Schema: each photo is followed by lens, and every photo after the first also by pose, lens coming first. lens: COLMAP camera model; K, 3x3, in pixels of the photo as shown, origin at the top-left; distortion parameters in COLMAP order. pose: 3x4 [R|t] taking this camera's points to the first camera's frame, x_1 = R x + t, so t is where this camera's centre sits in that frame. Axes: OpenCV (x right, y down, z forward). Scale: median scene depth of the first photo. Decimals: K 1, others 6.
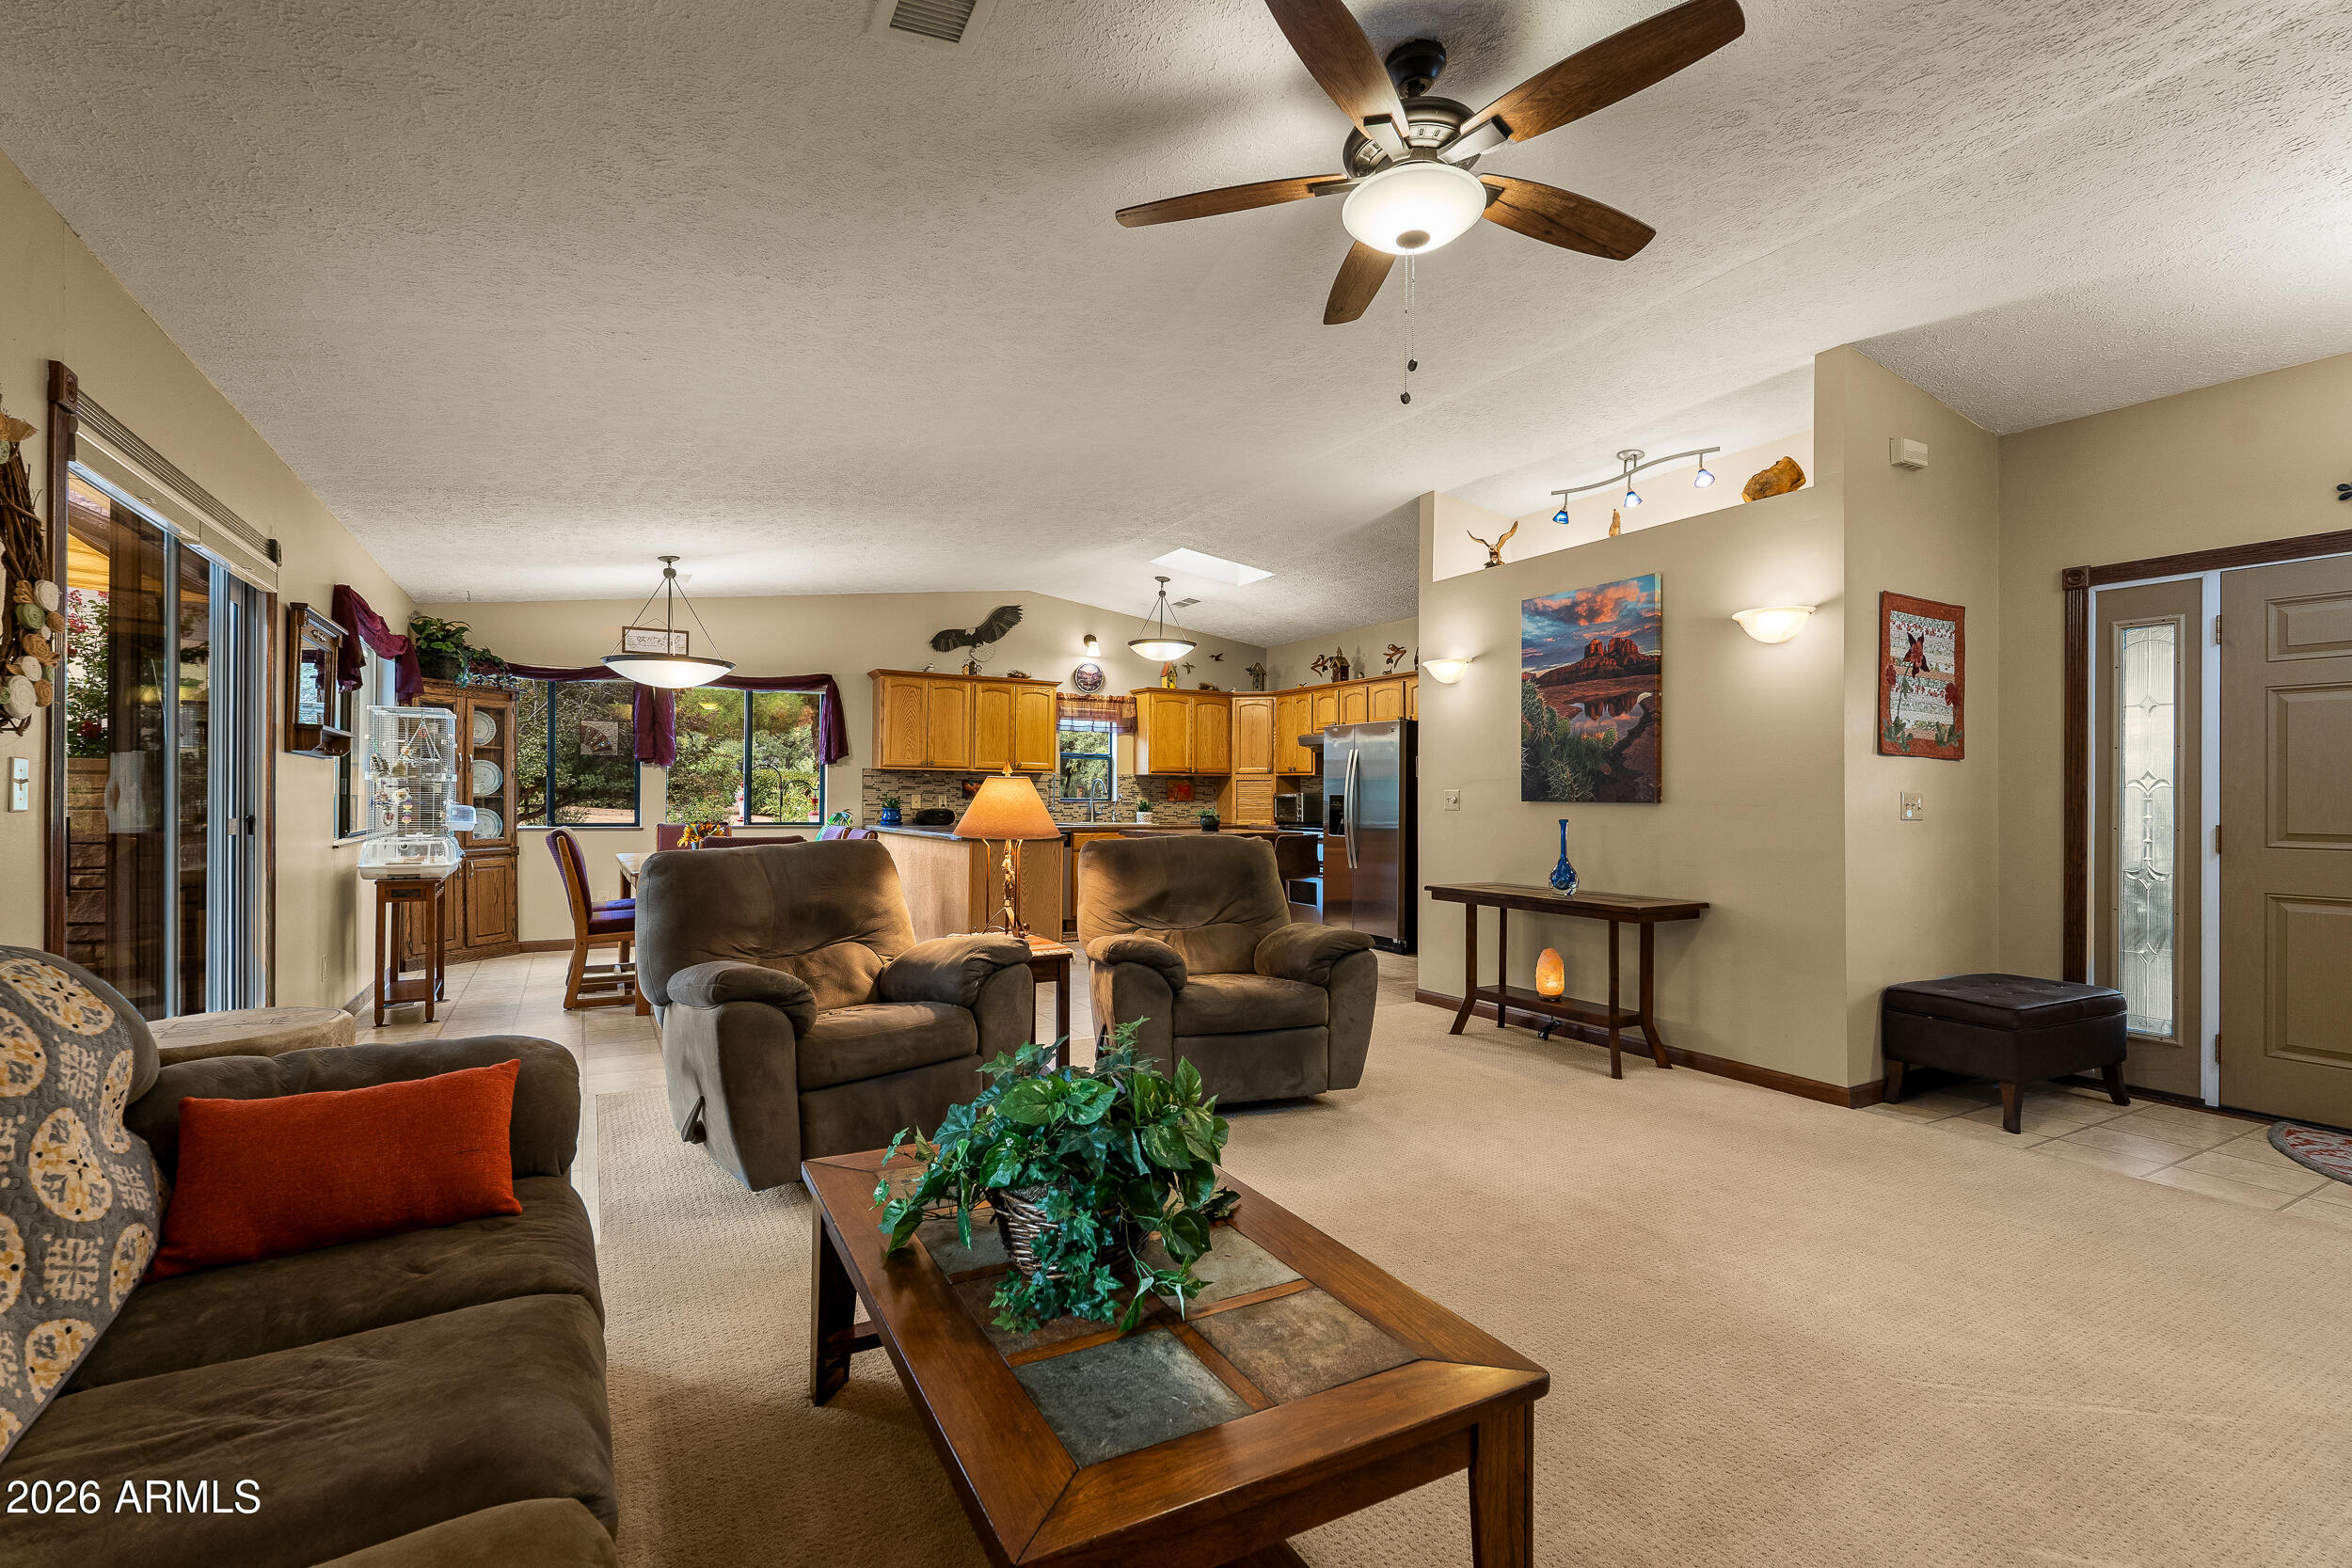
lens RADIAL K [[1054.5, 0, 1176.0], [0, 1054.5, 784.0], [0, 0, 1]] dist [-0.002803, -0.000335]
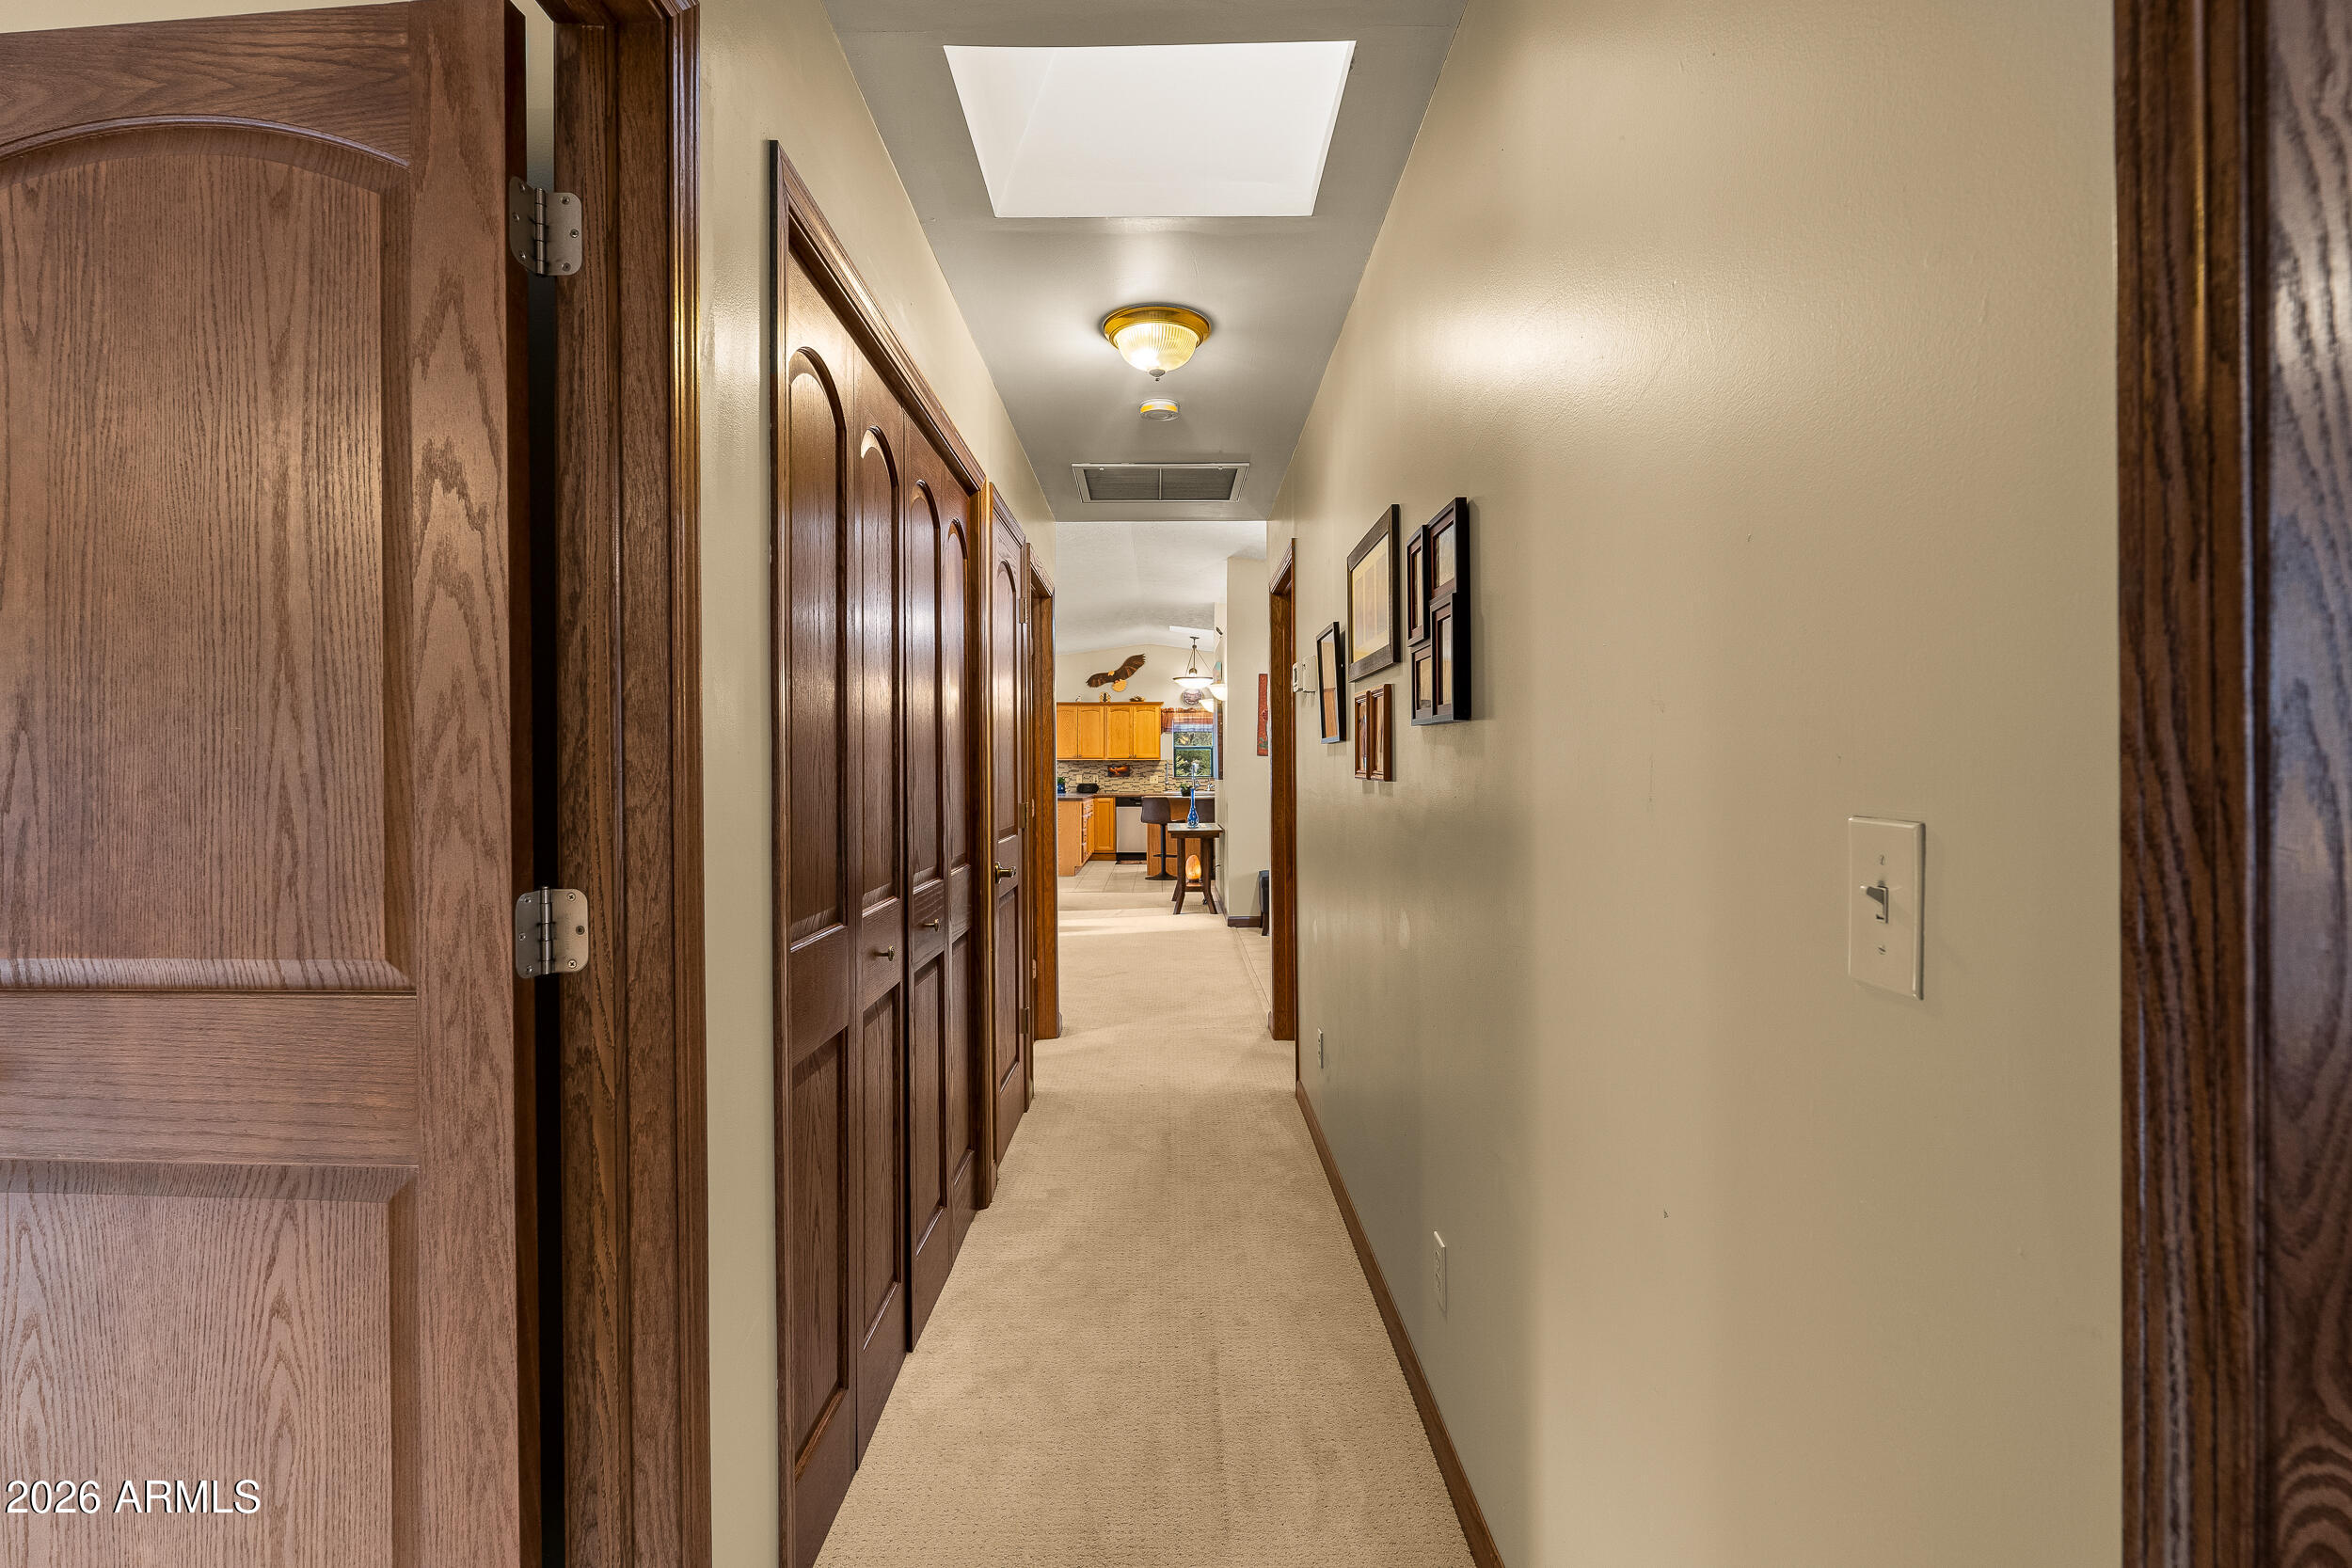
lens RADIAL K [[1054.5, 0, 1176.0], [0, 1054.5, 784.0], [0, 0, 1]] dist [-0.002803, -0.000335]
pose [[0.876842, -0.003578, -0.480765, 0.696120], [0.018166, 0.999505, 0.025694, -0.015189], [0.480435, -0.031264, 0.876473, -0.393509]]
